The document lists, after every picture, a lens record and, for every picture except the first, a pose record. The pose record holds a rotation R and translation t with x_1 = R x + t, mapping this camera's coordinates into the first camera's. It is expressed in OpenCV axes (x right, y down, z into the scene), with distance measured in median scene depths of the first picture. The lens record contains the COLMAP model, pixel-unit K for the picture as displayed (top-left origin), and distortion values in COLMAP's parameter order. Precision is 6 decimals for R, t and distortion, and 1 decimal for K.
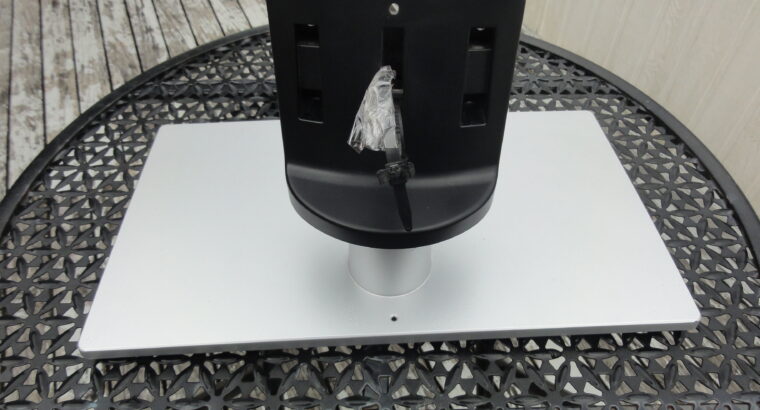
lens RADIAL K [[533.5, 0, 380.0], [0, 533.5, 205.0], [0, 0, 1]] dist [-0.001052, 0.003083]
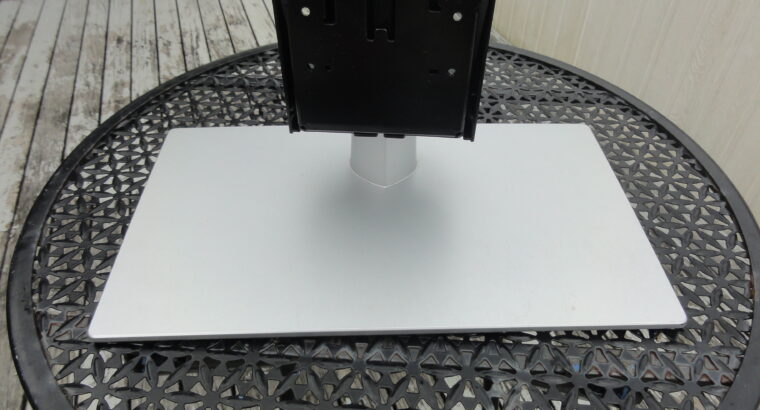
lens RADIAL K [[533.5, 0, 380.0], [0, 533.5, 205.0], [0, 0, 1]] dist [-0.001052, 0.003083]
pose [[0.996273, 0.066213, -0.055289, 0.020638], [-0.072105, 0.991041, -0.112425, 0.139547], [0.047349, 0.115992, 0.992121, -0.073215]]
